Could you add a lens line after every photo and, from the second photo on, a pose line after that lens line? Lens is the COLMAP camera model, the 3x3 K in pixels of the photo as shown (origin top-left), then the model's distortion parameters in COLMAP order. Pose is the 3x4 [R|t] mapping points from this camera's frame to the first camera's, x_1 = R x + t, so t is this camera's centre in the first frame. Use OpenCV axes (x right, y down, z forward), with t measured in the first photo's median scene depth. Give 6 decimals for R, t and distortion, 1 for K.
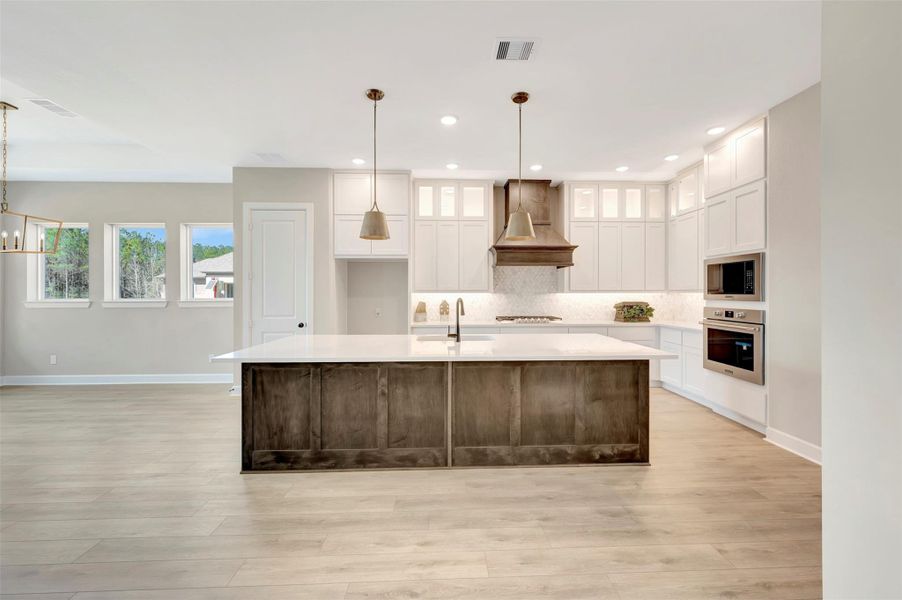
lens RADIAL K [[355.4, 0, 455.2], [0, 355.4, 294.5], [0, 0, 1]] dist [-0.000591, -0.000372]
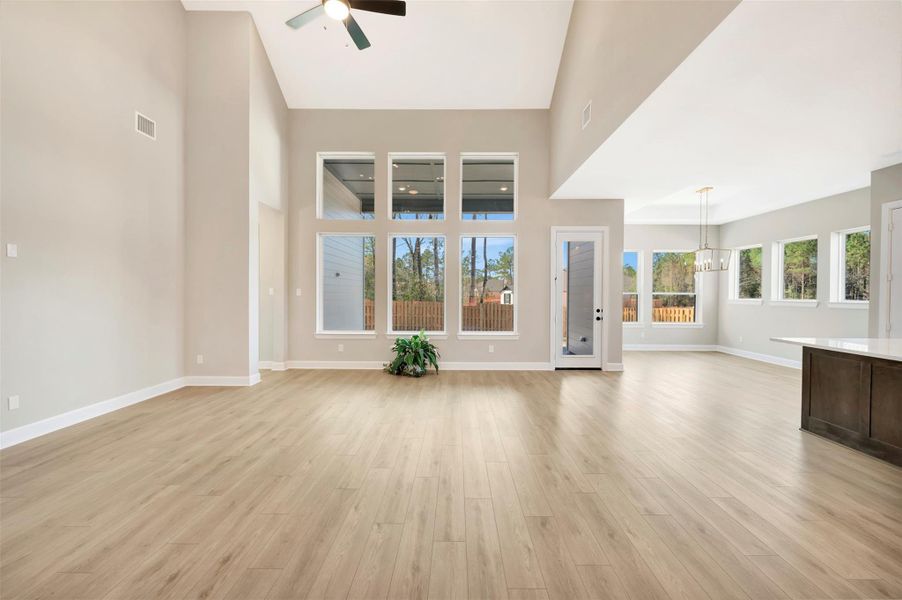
lens RADIAL K [[355.4, 0, 457.6], [0, 355.4, 293.7], [0, 0, 1]] dist [-0.000591, -0.000372]
pose [[-0.040813, 0.003644, -0.999160, 0.444104], [-0.010391, 0.999938, 0.004071, -0.000480], [0.999113, 0.010548, -0.040773, -0.137527]]
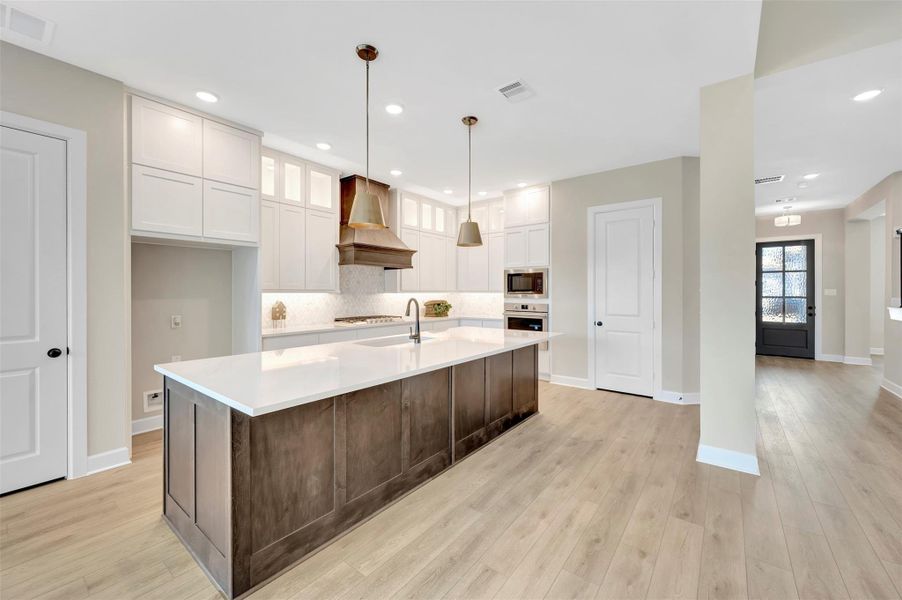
lens RADIAL K [[355.4, 0, 453.6], [0, 355.4, 293.9], [0, 0, 1]] dist [-0.000591, -0.000372]
pose [[0.643597, -0.001346, 0.765363, -0.459036], [0.002088, 0.999998, 0.000002, -0.000889], [-0.765362, 0.001596, 0.643599, 0.198488]]
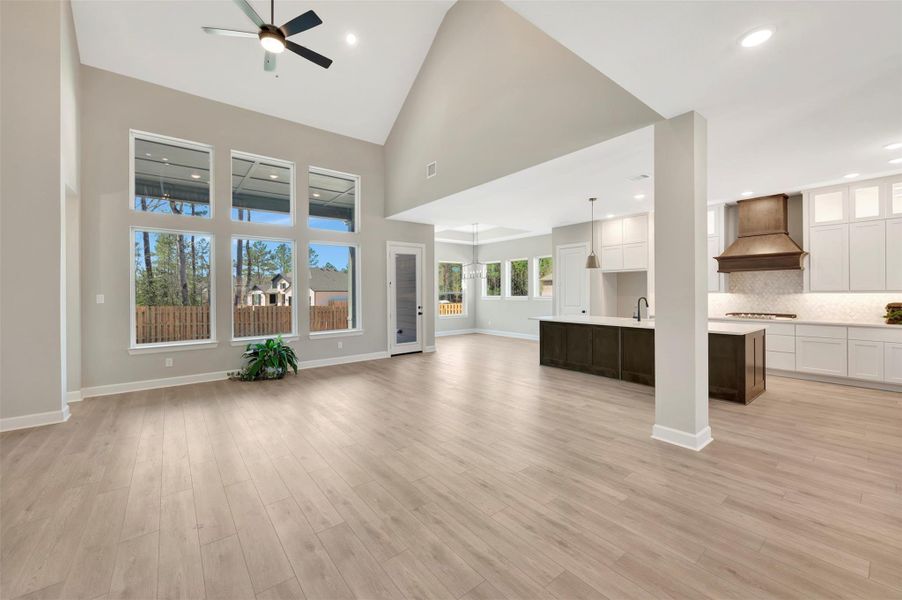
lens RADIAL K [[355.4, 0, 458.7], [0, 355.4, 295.0], [0, 0, 1]] dist [-0.000591, -0.000372]
pose [[0.597492, 0.004337, -0.801863, 0.618557], [0.003602, 0.999961, 0.008092, -0.012738], [0.801867, -0.007724, 0.597453, -0.558368]]
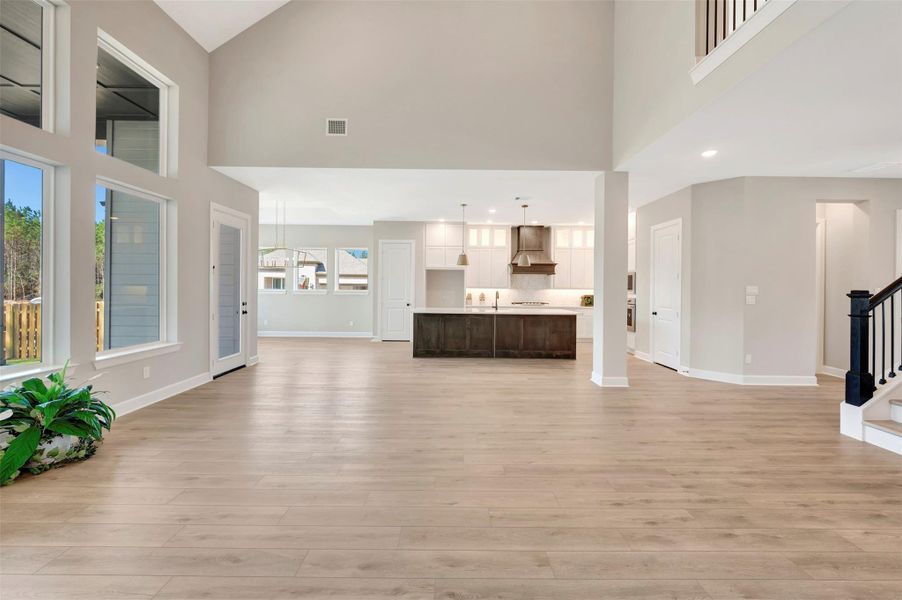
lens RADIAL K [[355.4, 0, 451.5], [0, 355.4, 288.2], [0, 0, 1]] dist [-0.000591, -0.000372]
pose [[0.999098, 0.011854, -0.040784, -0.128001], [-0.012047, 0.999917, -0.004492, 0.004882], [0.040727, 0.004979, 0.999158, -0.877495]]
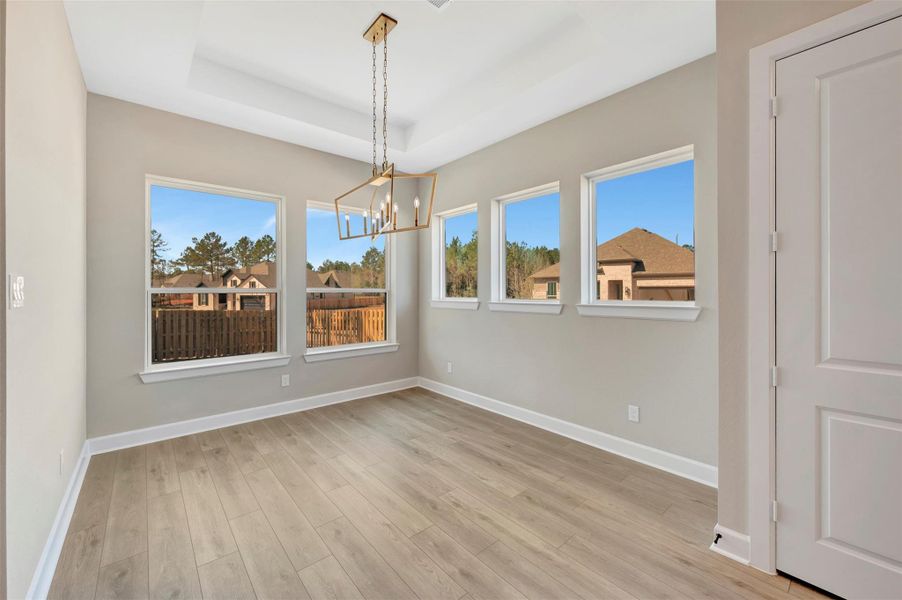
lens RADIAL K [[355.4, 0, 453.4], [0, 355.4, 294.5], [0, 0, 1]] dist [-0.000591, -0.000372]
pose [[0.619030, 0.006949, -0.785337, -0.498980], [-0.002064, 0.999972, 0.007221, -0.002296], [0.785365, -0.002849, 0.619027, 0.526763]]
